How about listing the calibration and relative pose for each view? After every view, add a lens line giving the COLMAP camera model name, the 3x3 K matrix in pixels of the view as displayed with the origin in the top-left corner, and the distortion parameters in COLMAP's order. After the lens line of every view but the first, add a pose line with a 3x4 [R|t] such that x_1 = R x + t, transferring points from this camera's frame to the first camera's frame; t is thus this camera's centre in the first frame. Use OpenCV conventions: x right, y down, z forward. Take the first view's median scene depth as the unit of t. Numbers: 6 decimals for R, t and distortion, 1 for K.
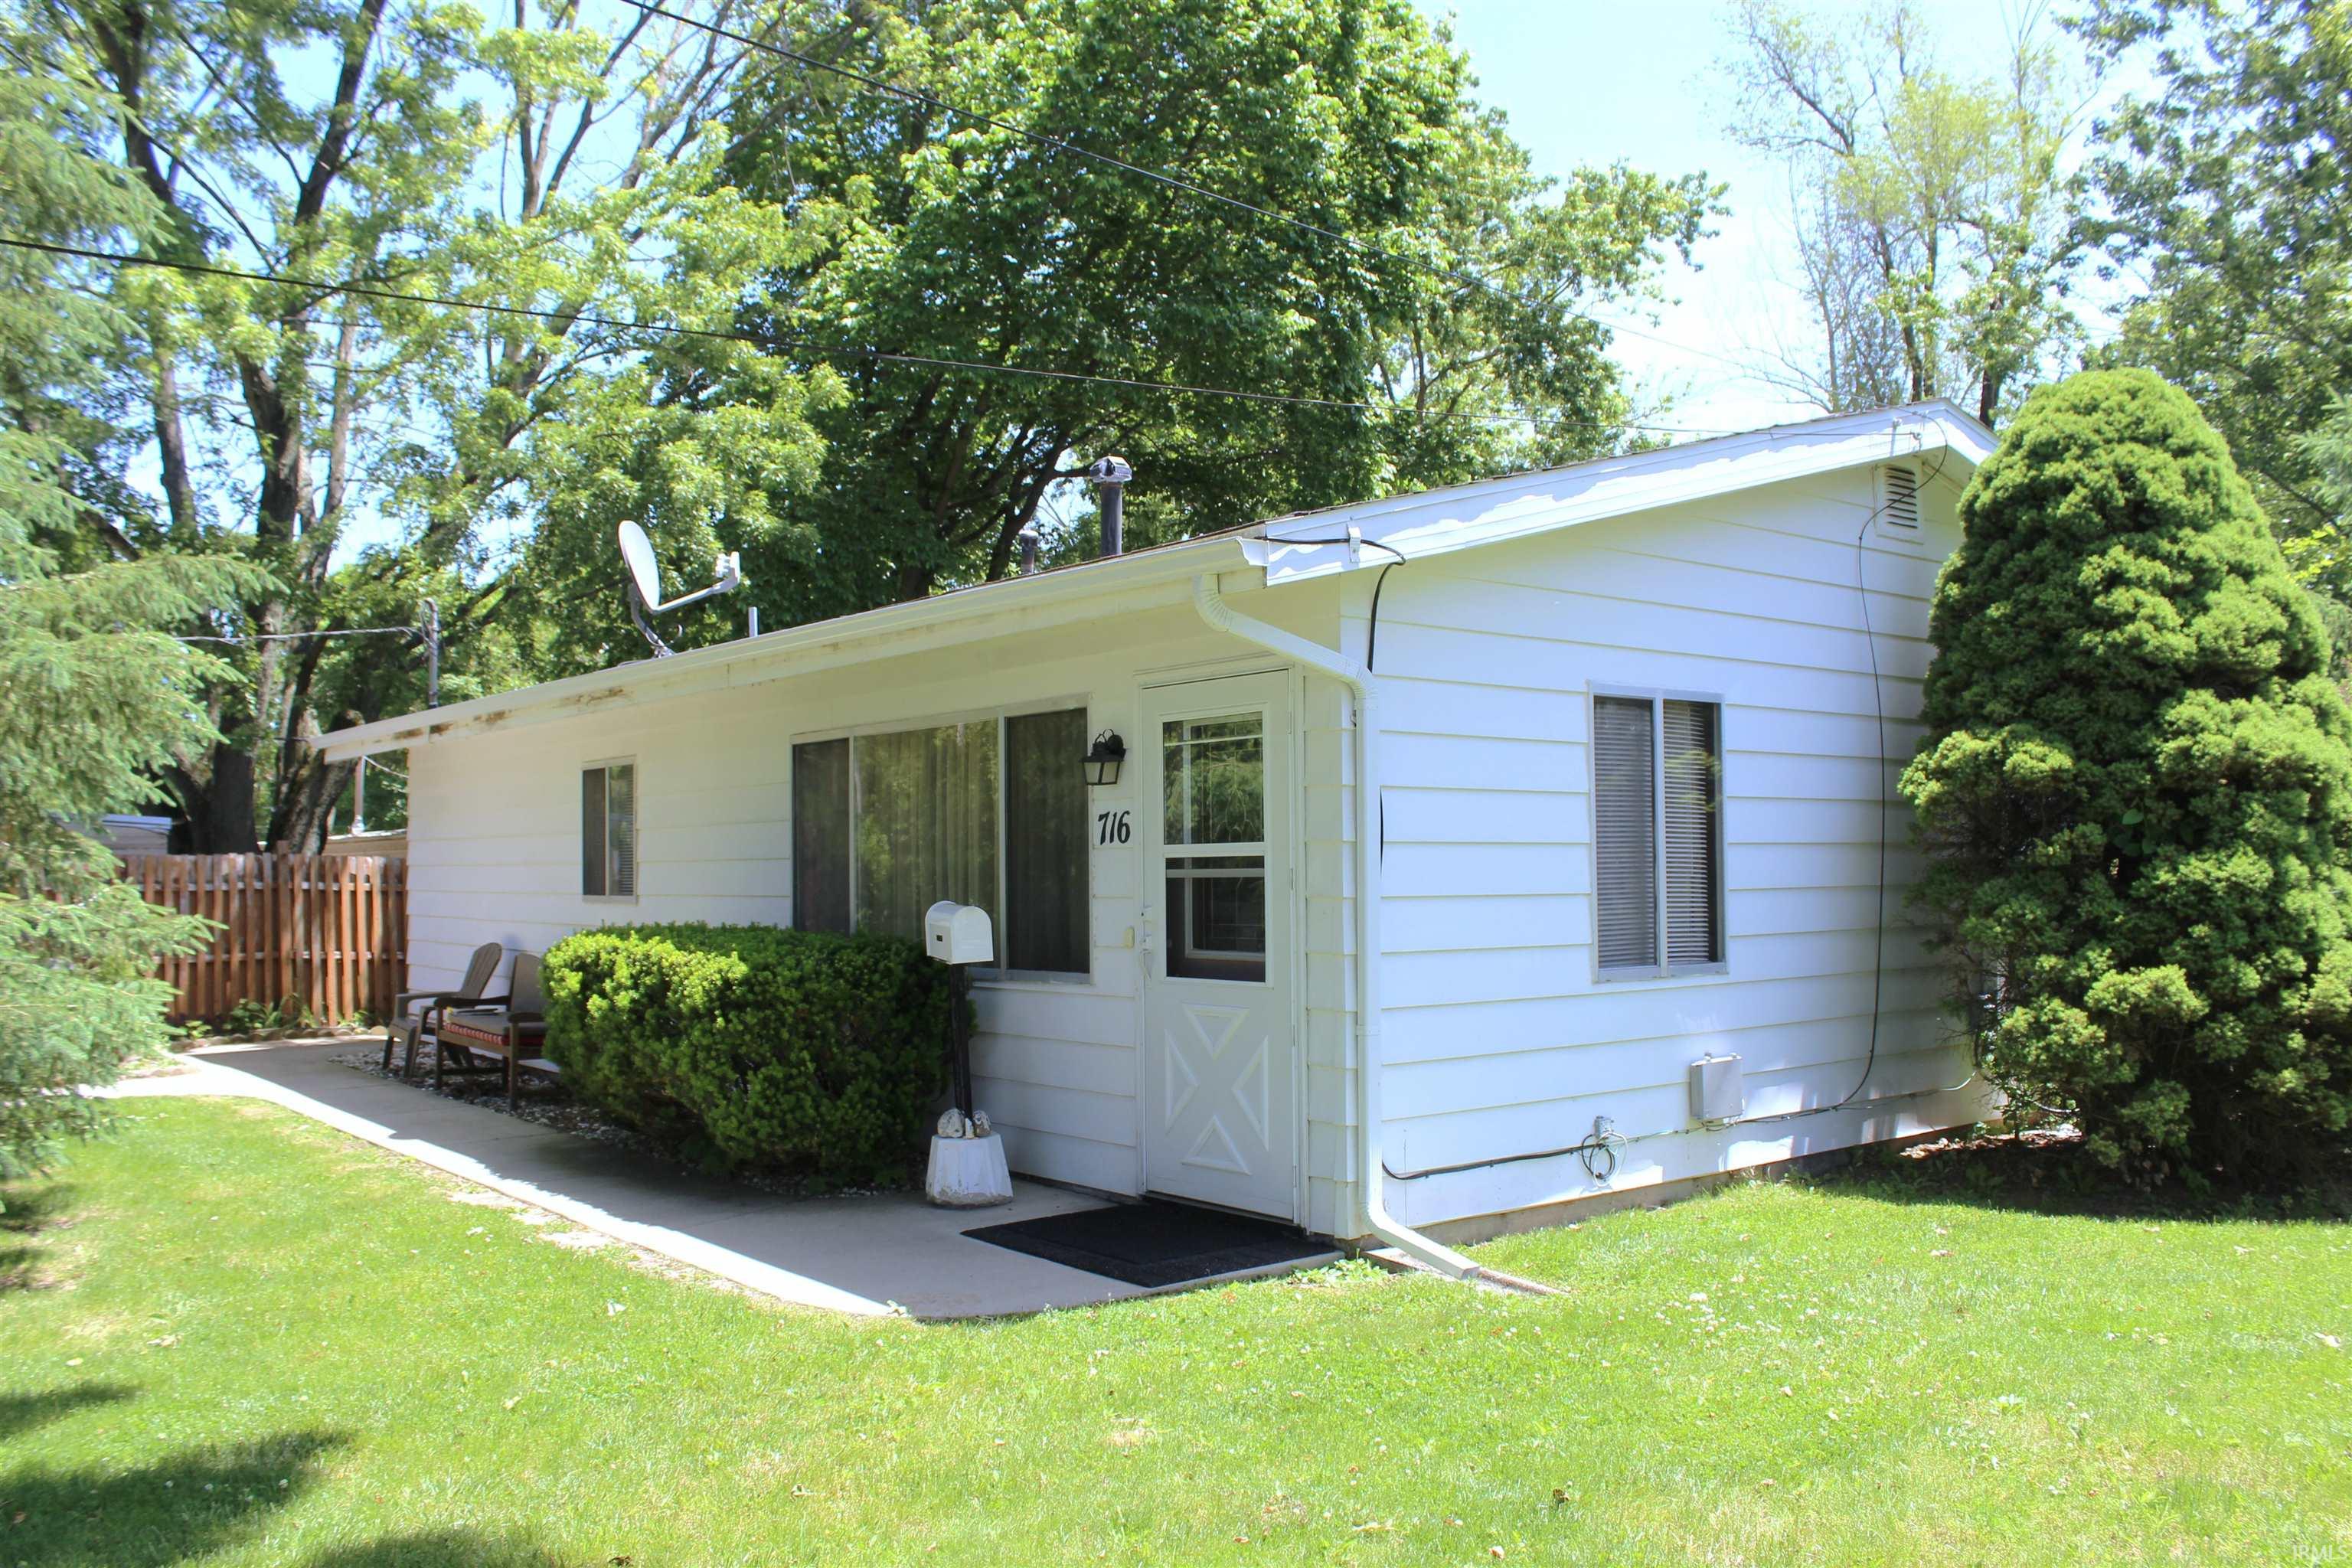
lens RADIAL K [[1965.7, 0, 1176.0], [0, 1965.7, 784.0], [0, 0, 1]] dist [-0.163284, 0.151030]
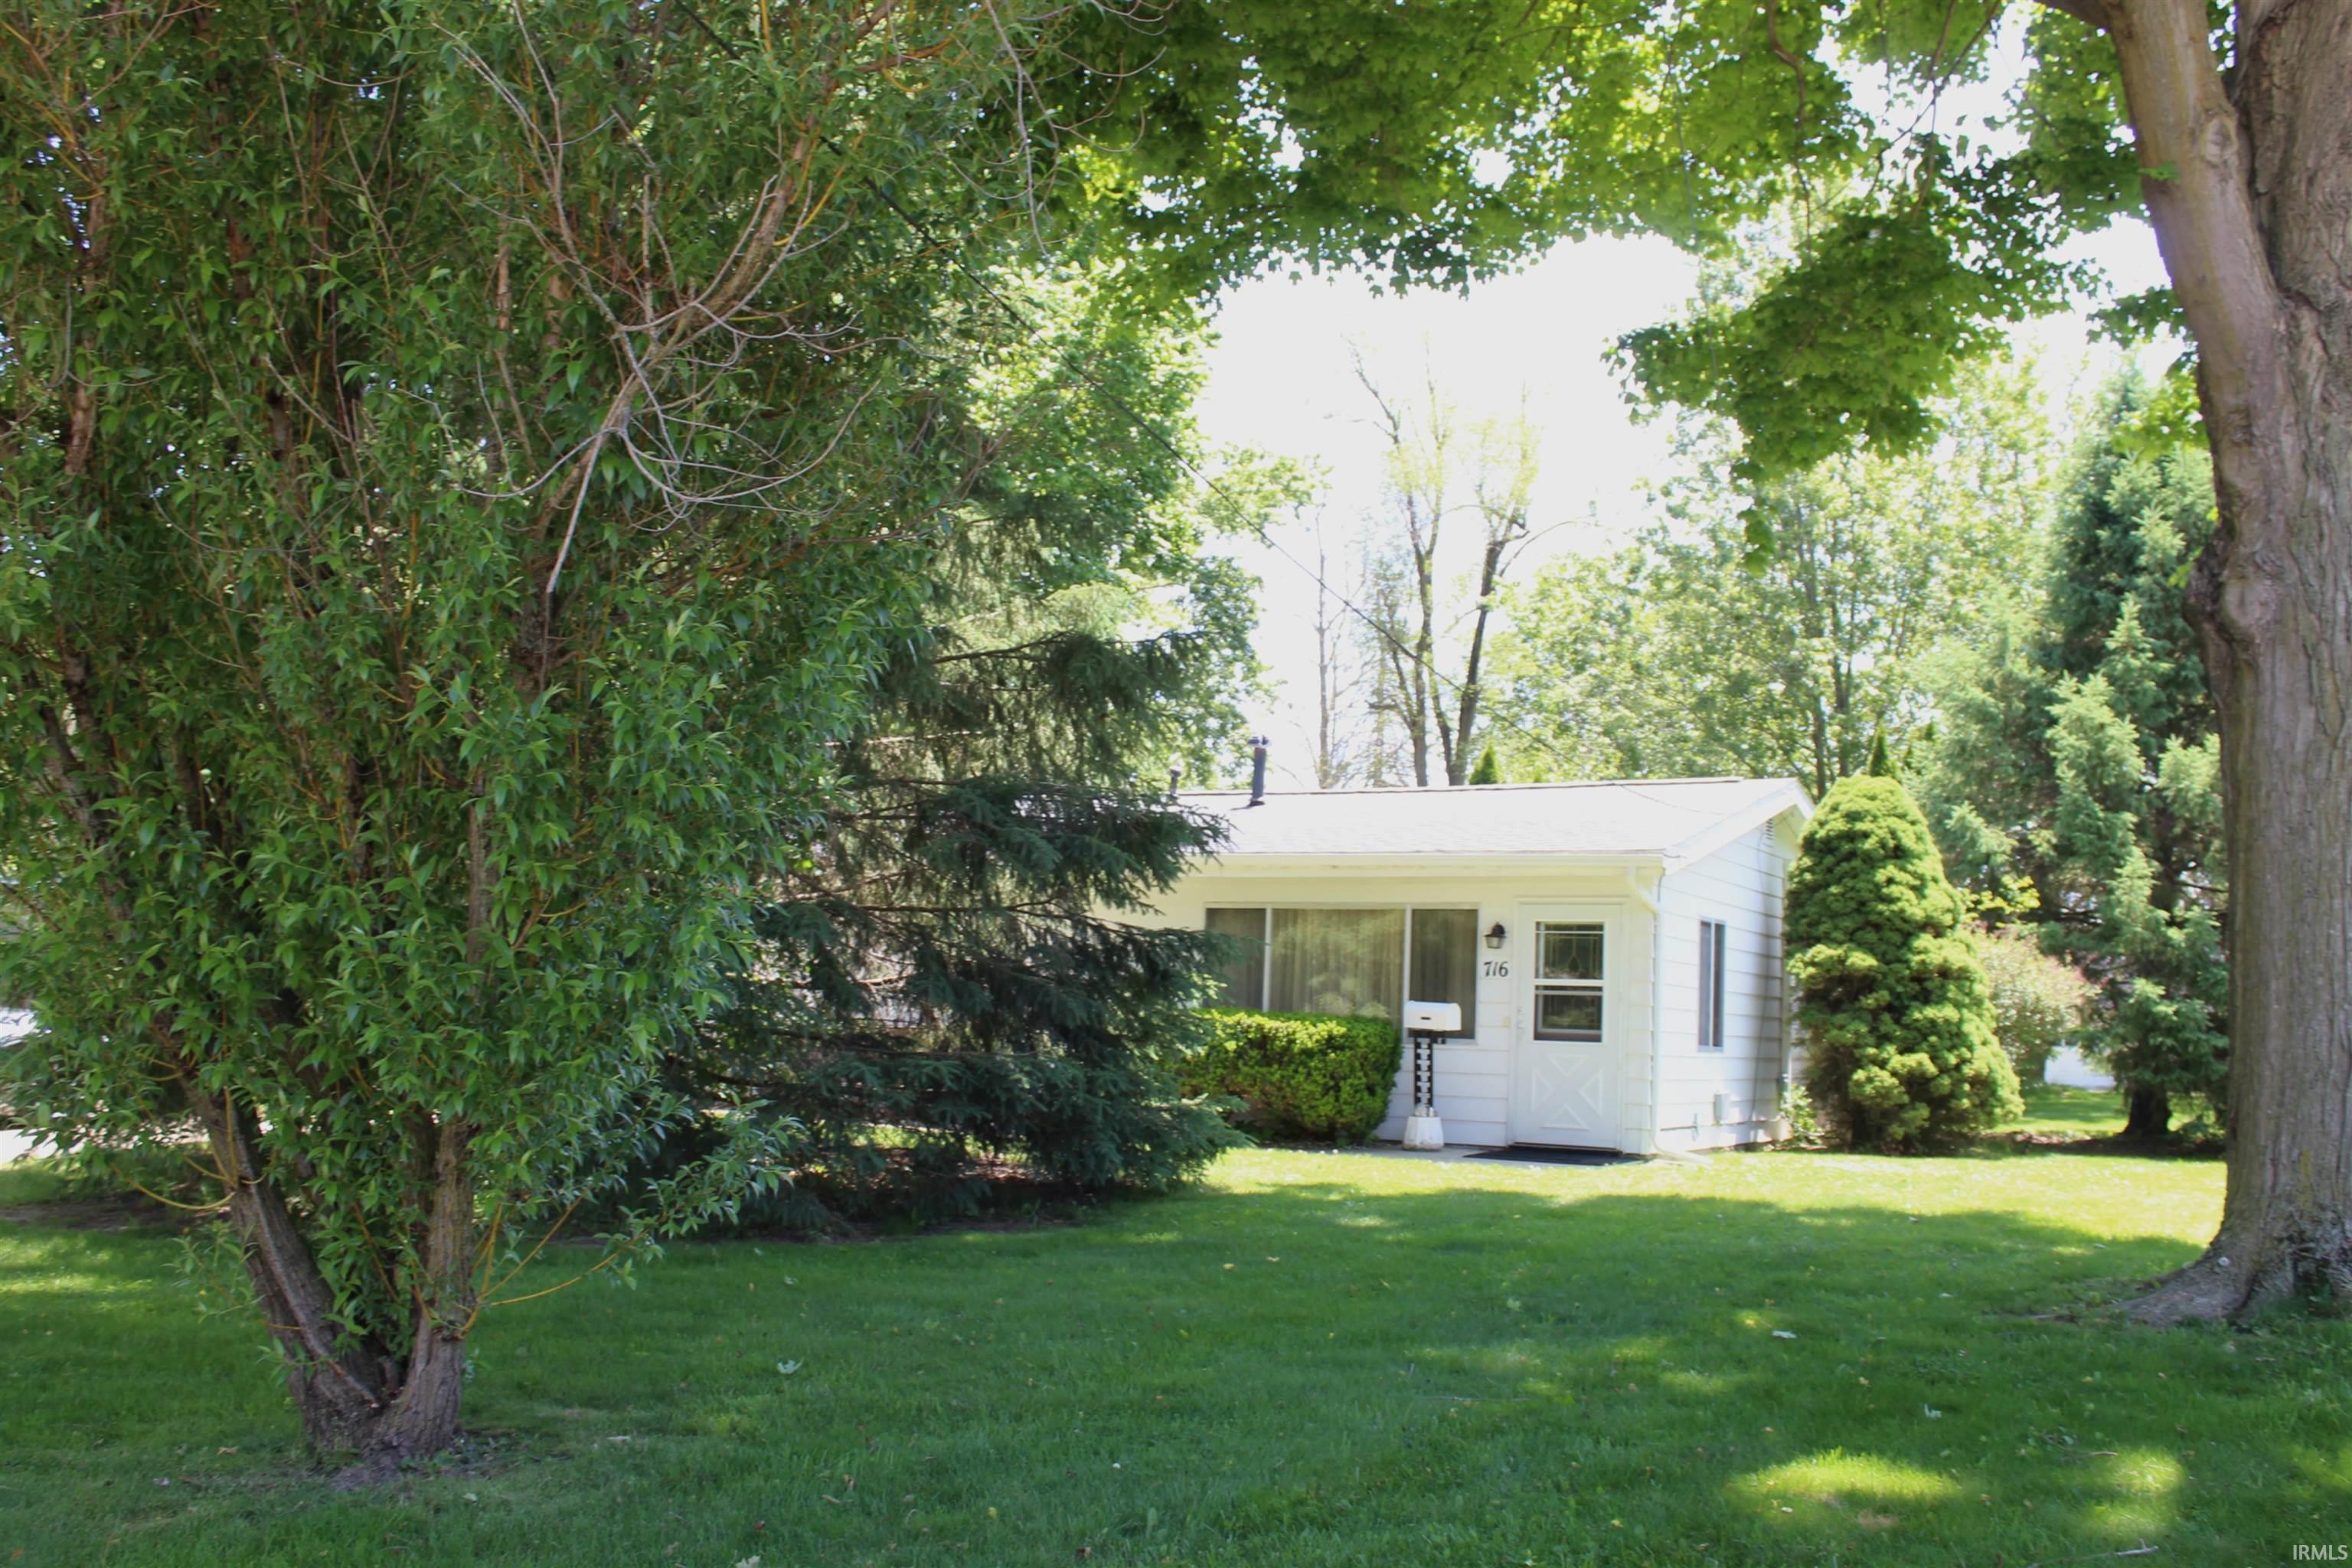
lens RADIAL K [[2241.7, 0, 1176.0], [0, 2241.7, 784.0], [0, 0, 1]] dist [-0.004199, -0.428065]
pose [[0.920792, 0.085123, 0.380652, -1.287284], [-0.061179, 0.995336, -0.074591, 0.025022], [-0.385226, 0.045395, 0.921705, -1.091188]]
